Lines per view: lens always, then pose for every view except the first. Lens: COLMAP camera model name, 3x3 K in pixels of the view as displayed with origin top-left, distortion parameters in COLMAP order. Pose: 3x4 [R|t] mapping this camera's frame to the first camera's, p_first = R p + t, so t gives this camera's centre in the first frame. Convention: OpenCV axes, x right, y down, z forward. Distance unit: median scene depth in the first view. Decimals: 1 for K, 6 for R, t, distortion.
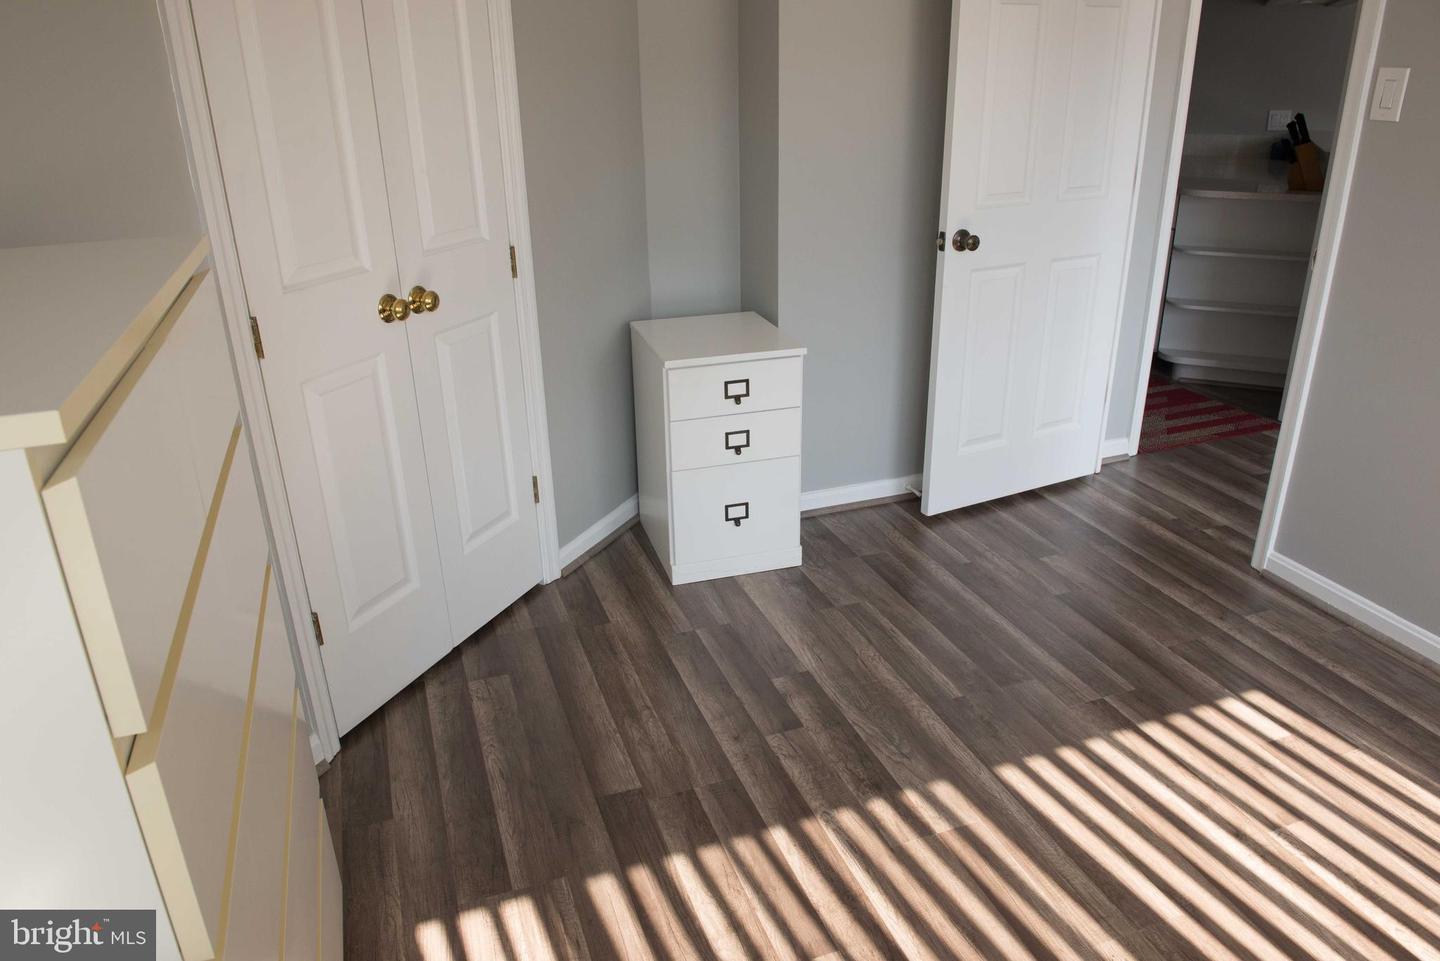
lens RADIAL K [[978.2, 0, 715.4], [0, 978.2, 478.1], [0, 0, 1]] dist [-0.050941, -0.004679]
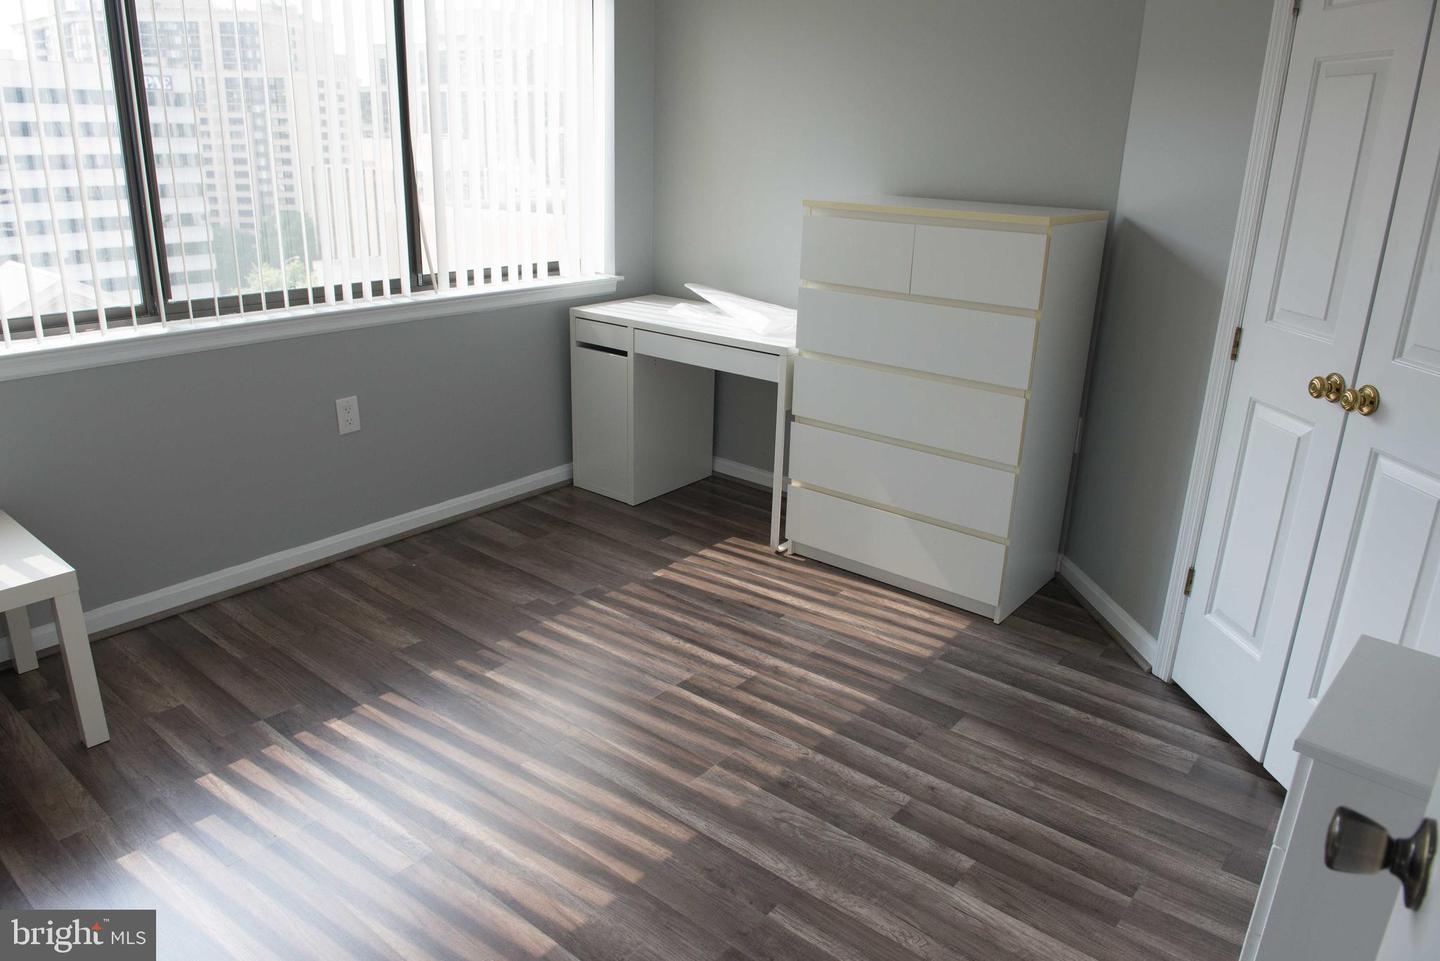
lens RADIAL K [[978.2, 0, 713.7], [0, 978.2, 474.3], [0, 0, 1]] dist [-0.050941, -0.004679]
pose [[-0.860323, 0.160728, -0.483747, 0.650172], [-0.206780, 0.757364, 0.619389, -0.554691], [0.465925, 0.632903, -0.618342, 1.309952]]
